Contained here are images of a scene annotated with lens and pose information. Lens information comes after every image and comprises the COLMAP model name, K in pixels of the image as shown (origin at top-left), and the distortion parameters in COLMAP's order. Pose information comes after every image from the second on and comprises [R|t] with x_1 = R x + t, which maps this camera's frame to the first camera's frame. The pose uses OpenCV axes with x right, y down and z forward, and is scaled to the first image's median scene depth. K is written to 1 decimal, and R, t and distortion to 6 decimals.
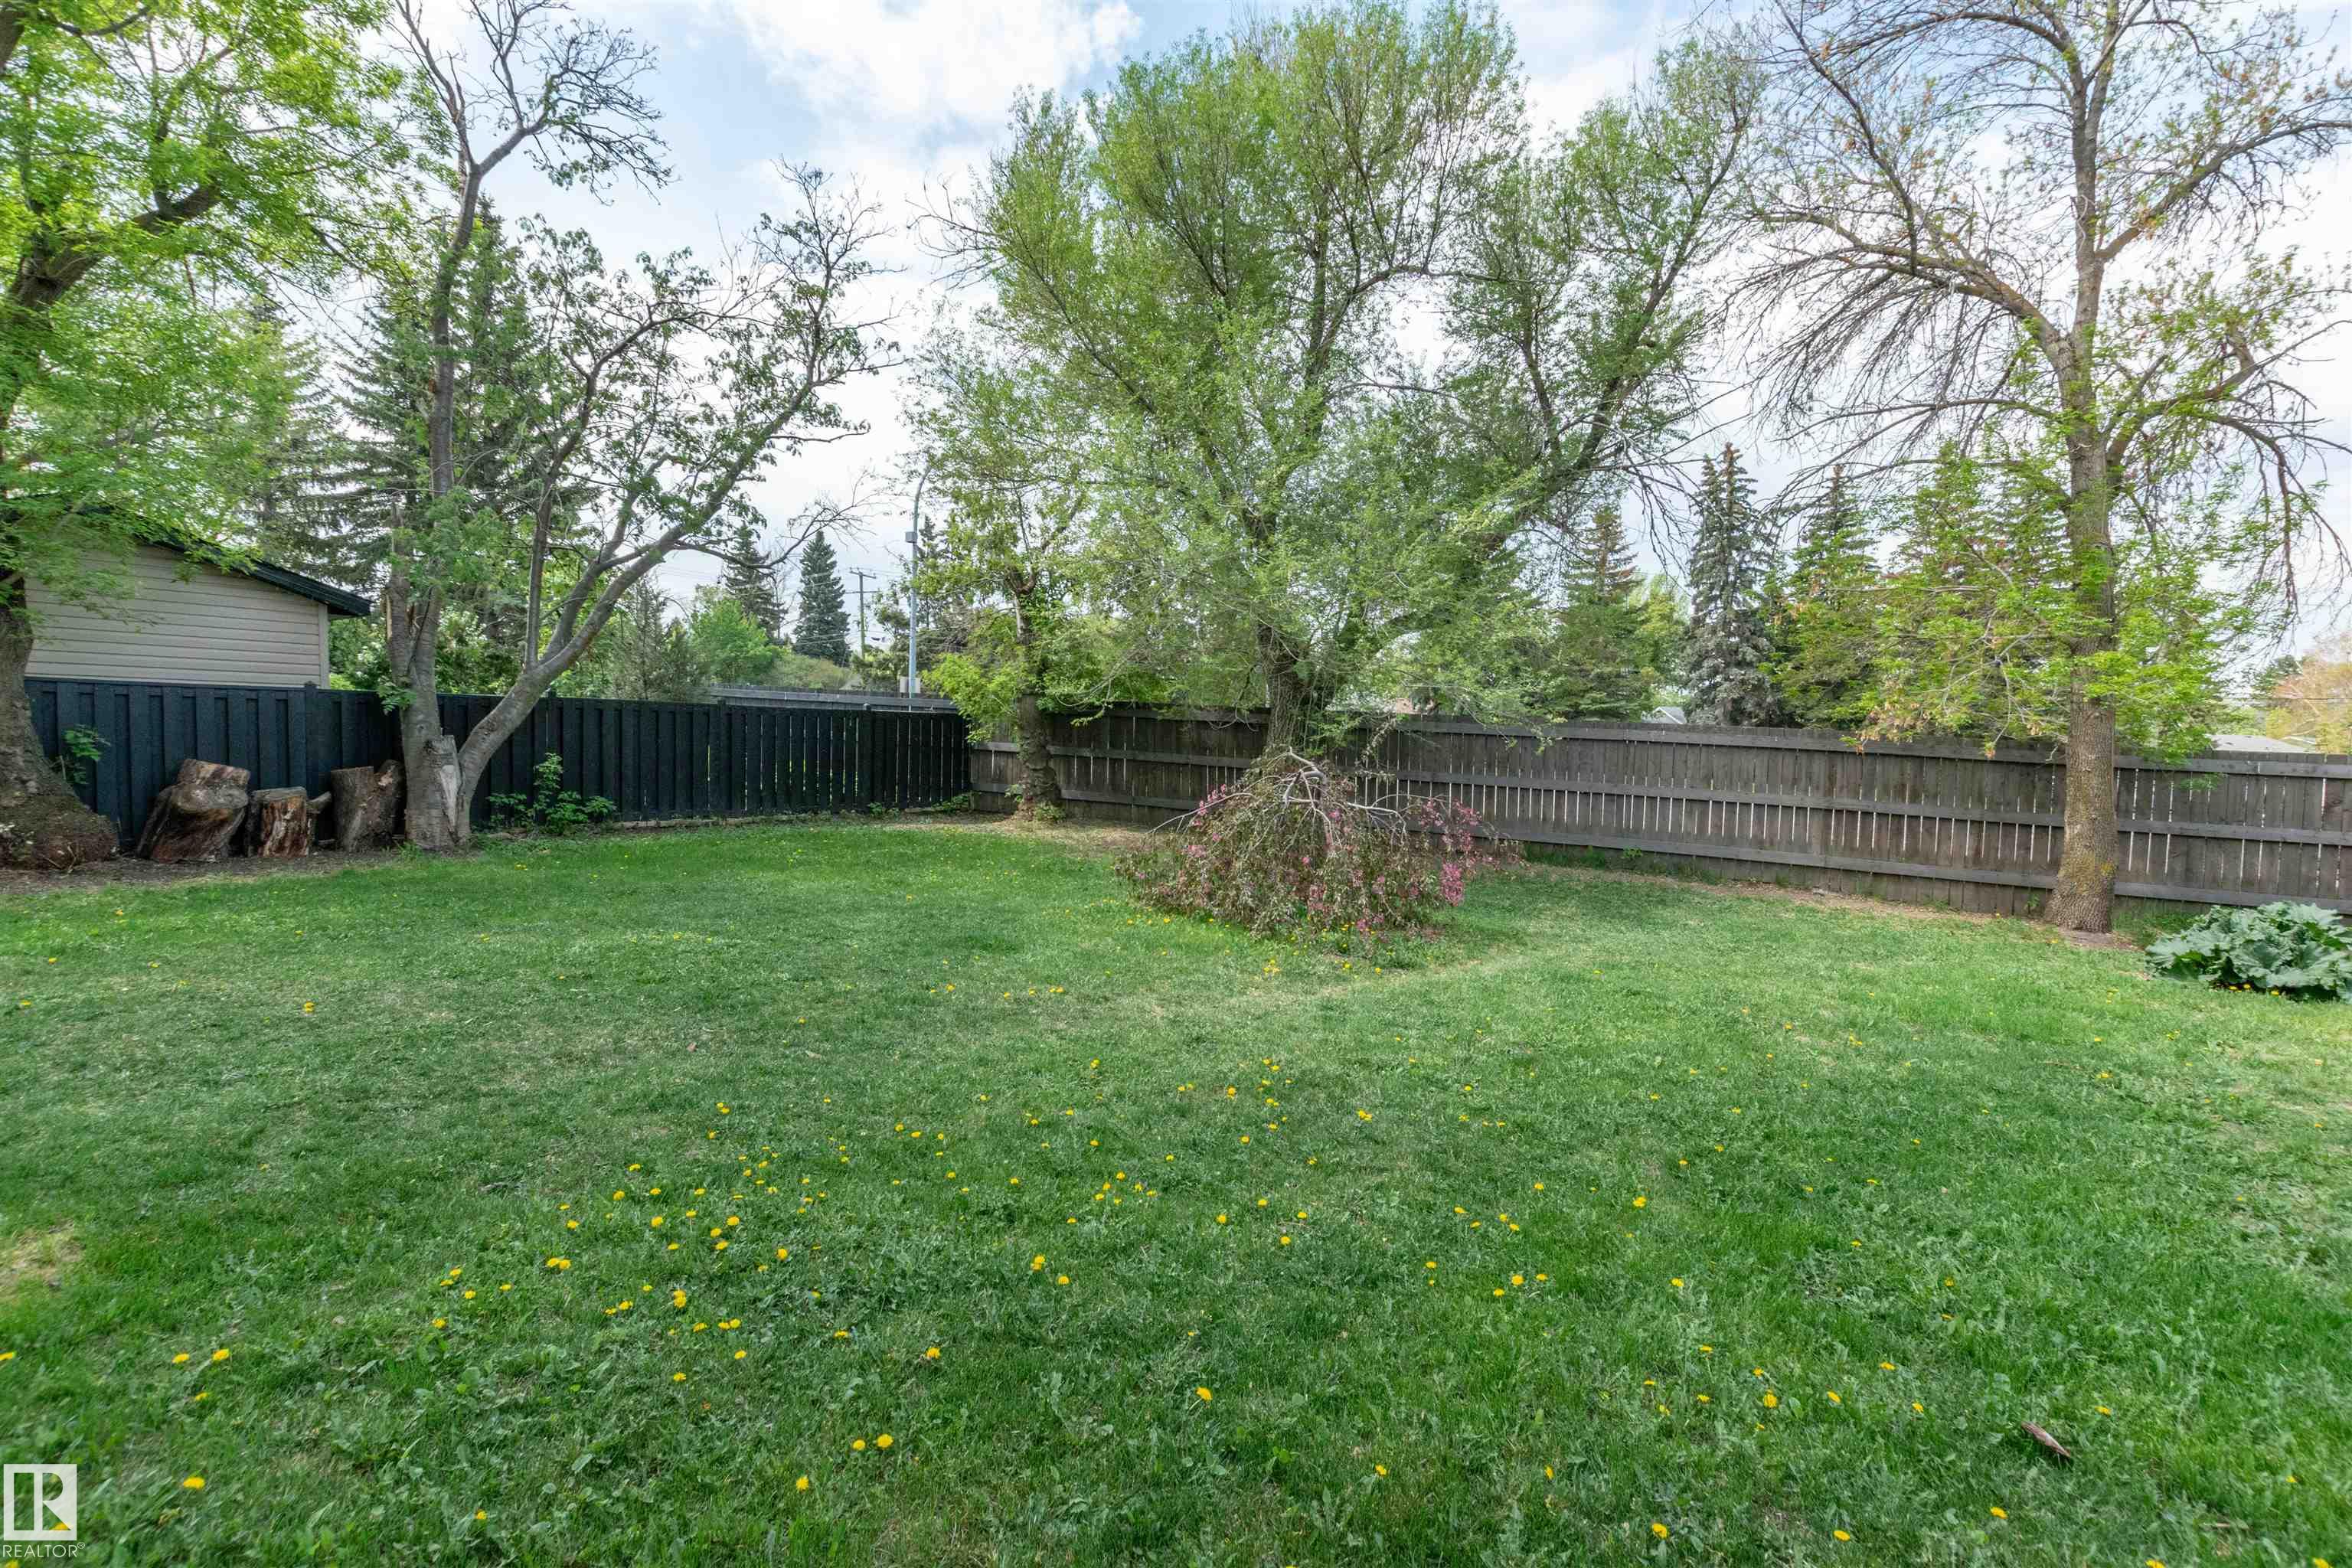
lens RADIAL K [[1042.4, 0, 1176.0], [0, 1042.4, 784.0], [0, 0, 1]] dist [0.009186, 0.000262]
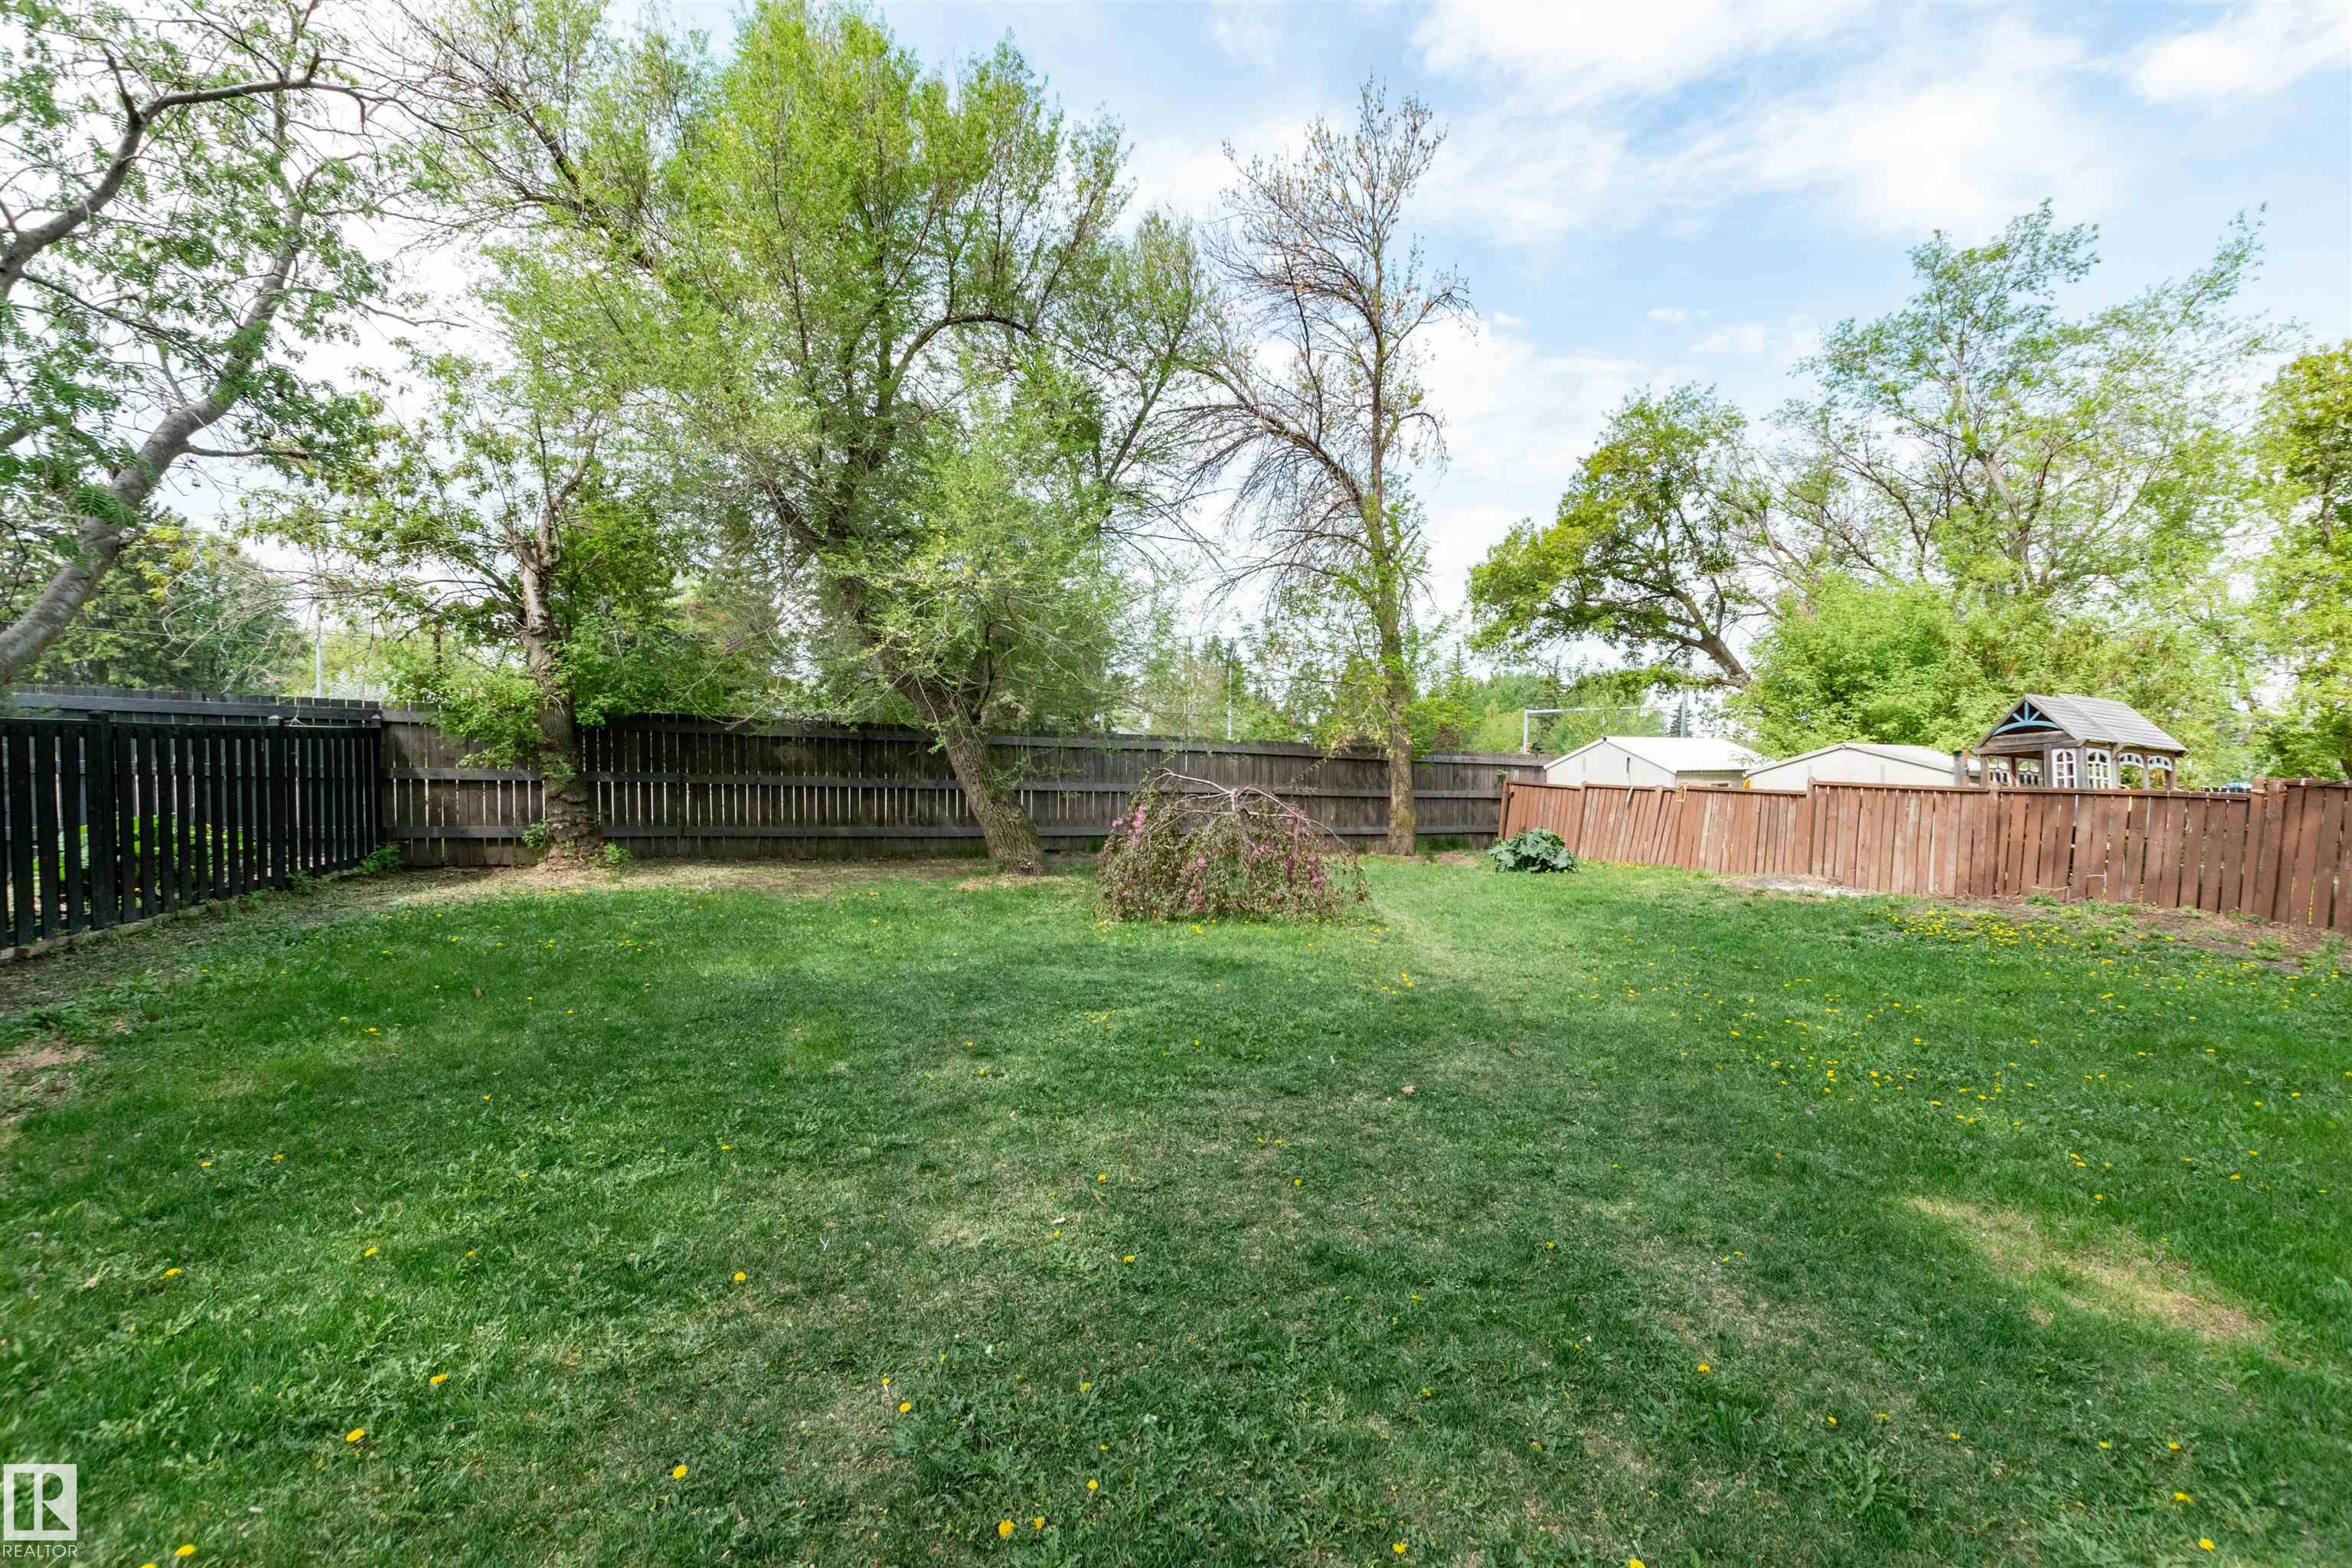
lens RADIAL K [[1042.4, 0, 1176.0], [0, 1042.4, 784.0], [0, 0, 1]] dist [0.009186, 0.000262]
pose [[0.604724, -0.054267, 0.794584, -0.471145], [0.043666, 0.998434, 0.034957, -0.031767], [-0.795237, 0.013557, 0.606147, 0.172253]]
